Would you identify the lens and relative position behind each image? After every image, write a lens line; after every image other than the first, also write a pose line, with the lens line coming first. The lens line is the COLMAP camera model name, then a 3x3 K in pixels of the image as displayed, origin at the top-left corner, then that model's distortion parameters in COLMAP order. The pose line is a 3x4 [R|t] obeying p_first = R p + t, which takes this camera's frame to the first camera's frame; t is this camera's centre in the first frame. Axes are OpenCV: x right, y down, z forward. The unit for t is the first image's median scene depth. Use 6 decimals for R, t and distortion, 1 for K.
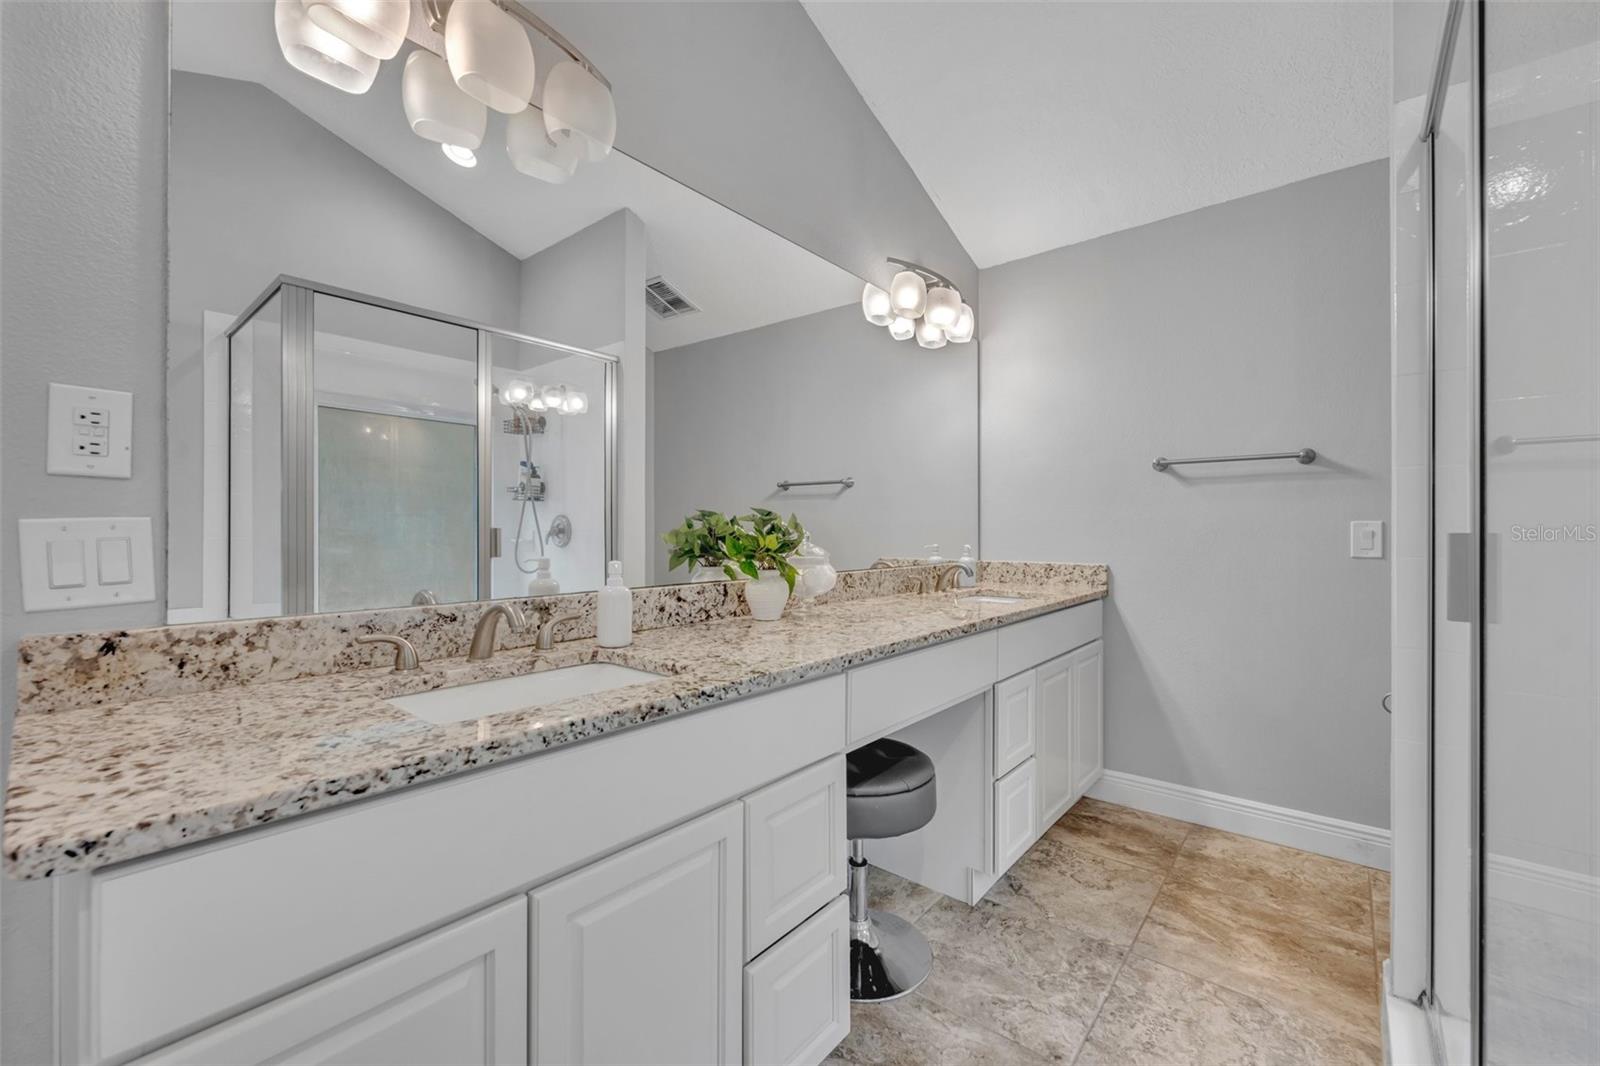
lens RADIAL K [[631.4, 0, 798.6], [0, 631.4, 530.7], [0, 0, 1]] dist [-0.002430, 0.000057]
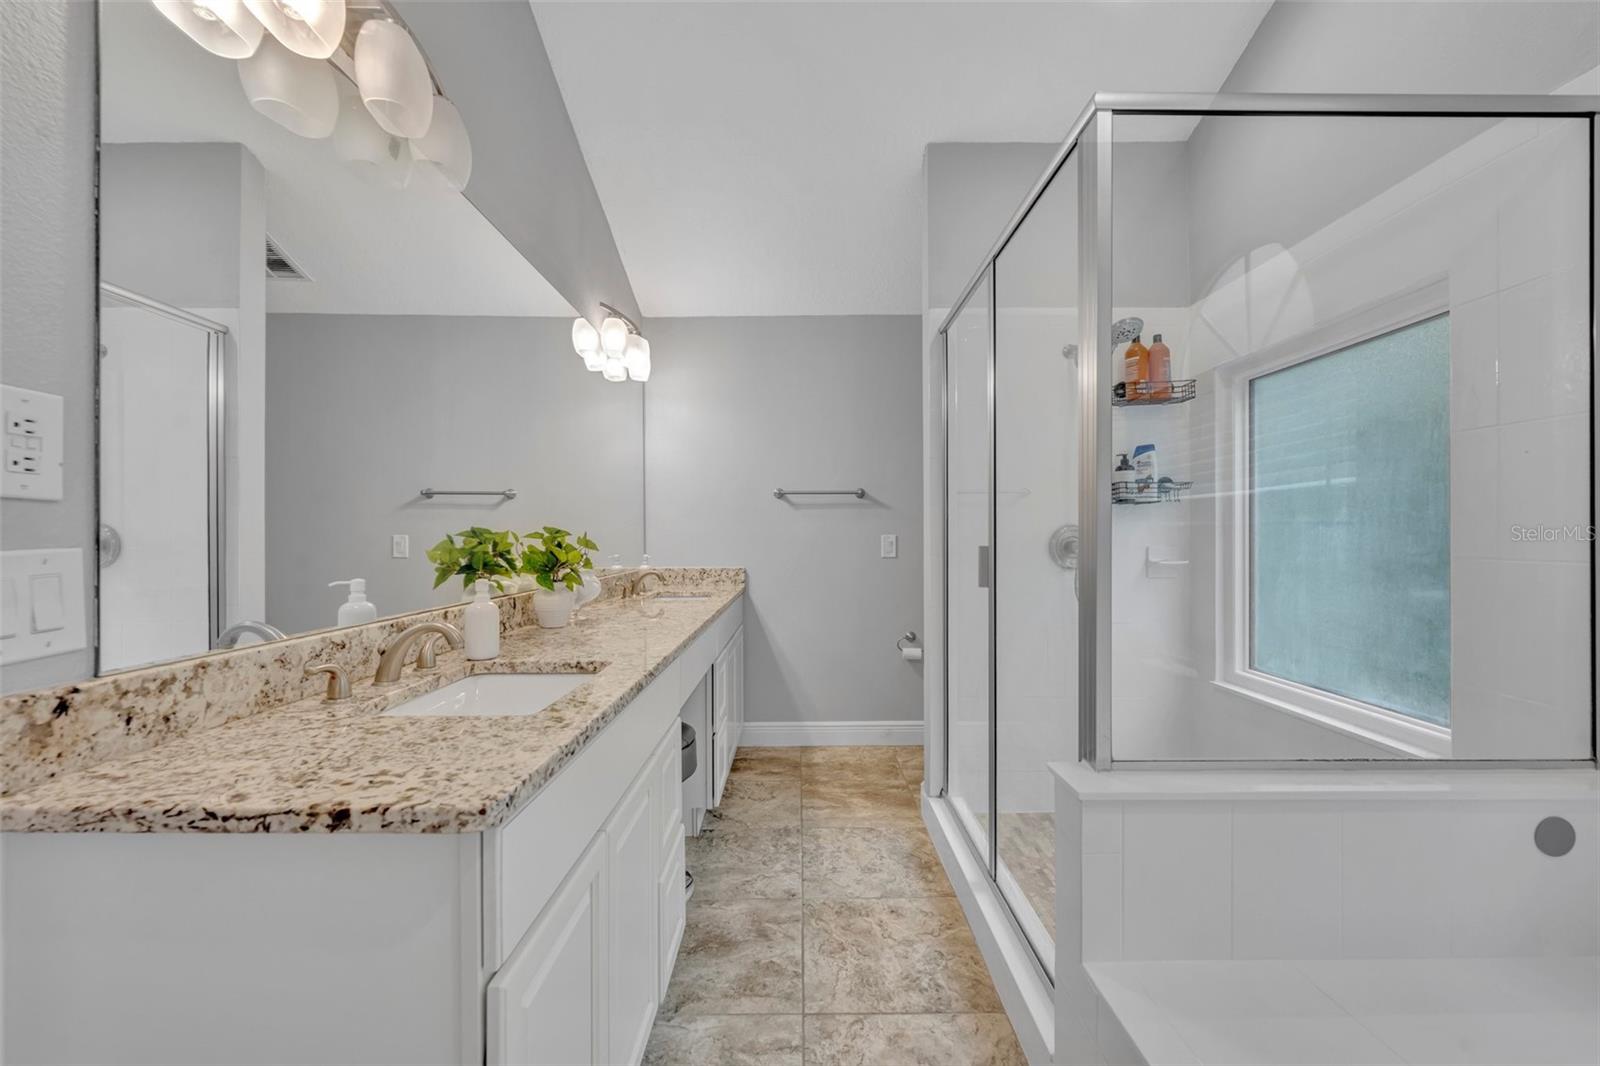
lens RADIAL K [[631.4, 0, 803.8], [0, 631.4, 537.0], [0, 0, 1]] dist [-0.002430, 0.000057]
pose [[0.757214, -0.002414, 0.653163, -0.521724], [0.001694, 0.999997, 0.001733, -0.021761], [-0.653165, -0.000206, 0.757216, -0.149525]]
